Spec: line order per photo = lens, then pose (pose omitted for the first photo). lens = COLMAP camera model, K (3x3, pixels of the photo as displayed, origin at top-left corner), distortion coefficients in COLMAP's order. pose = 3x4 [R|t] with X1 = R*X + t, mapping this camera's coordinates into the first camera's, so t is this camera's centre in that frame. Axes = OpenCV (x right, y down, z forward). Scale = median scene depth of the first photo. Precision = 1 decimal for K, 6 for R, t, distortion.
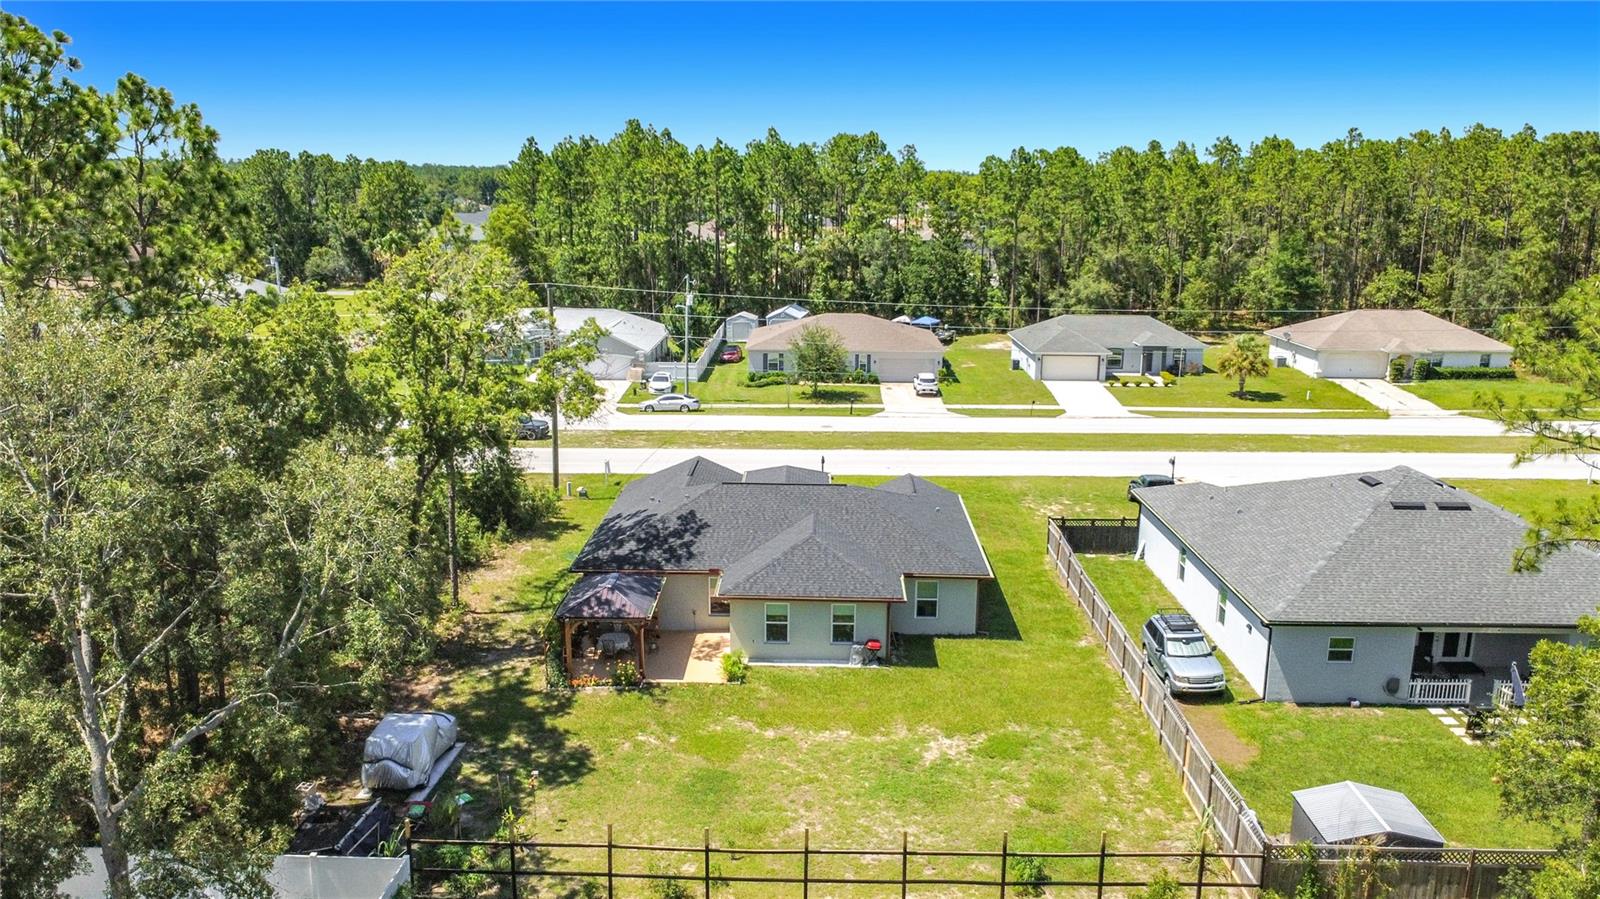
lens RADIAL K [[1175.4, 0, 801.0], [0, 1175.4, 444.7], [0, 0, 1]] dist [0.001002, -0.001654]
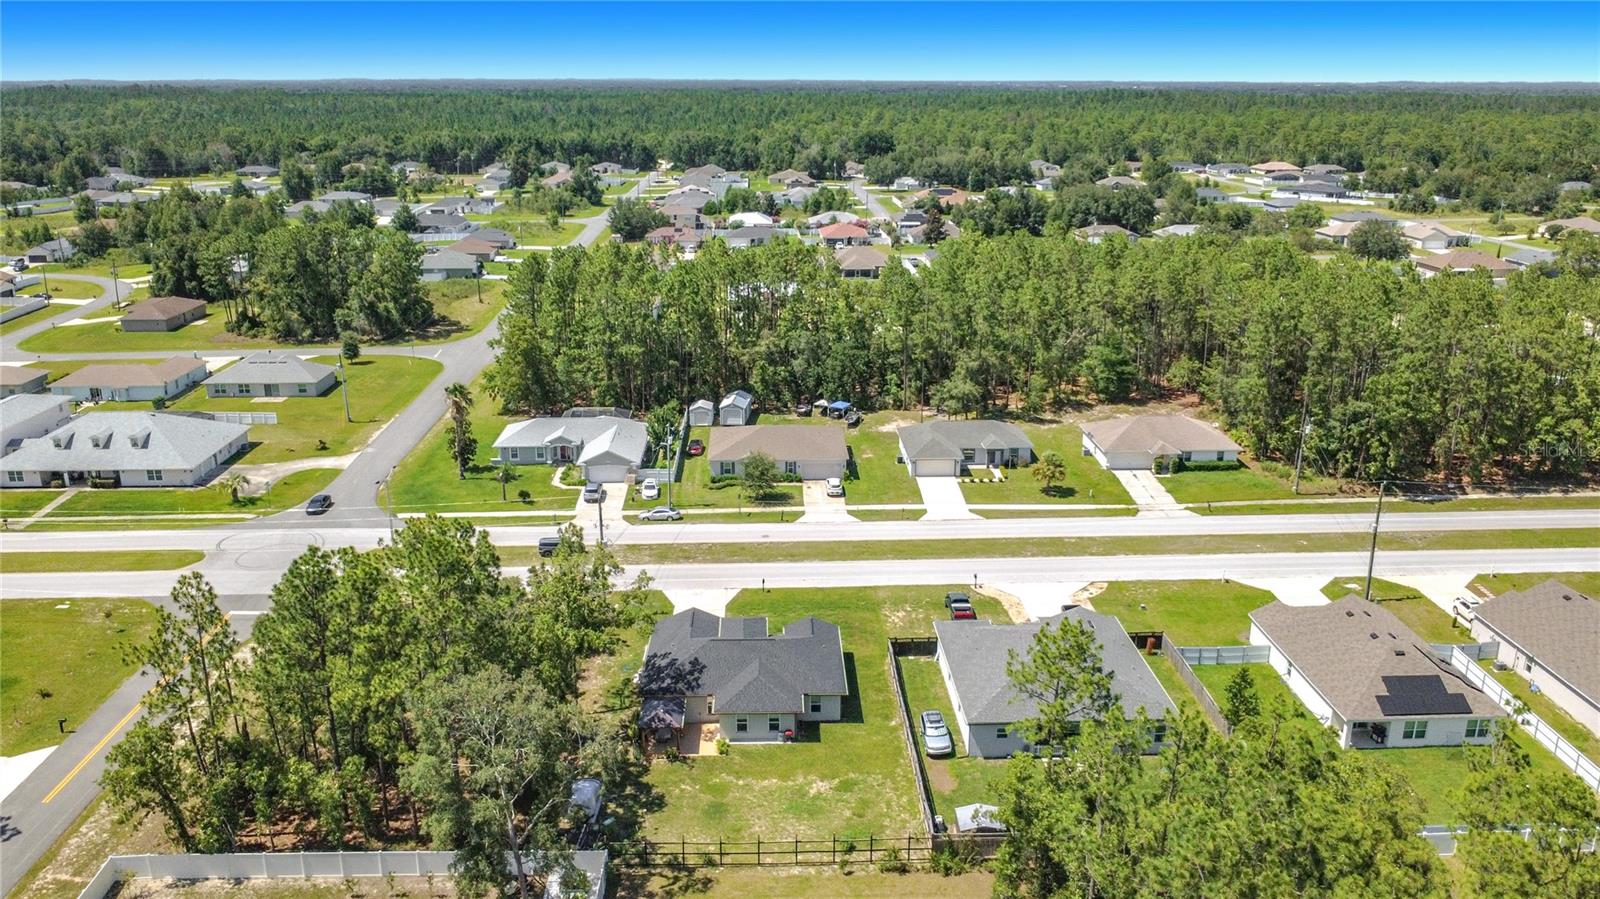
lens RADIAL K [[1175.4, 0, 814.0], [0, 1175.4, 441.7], [0, 0, 1]] dist [0.001002, -0.001654]
pose [[0.998047, -0.012719, 0.061158, -0.014636], [0.008799, 0.997915, 0.063944, -0.461600], [-0.061844, -0.063281, 0.996078, -1.014159]]
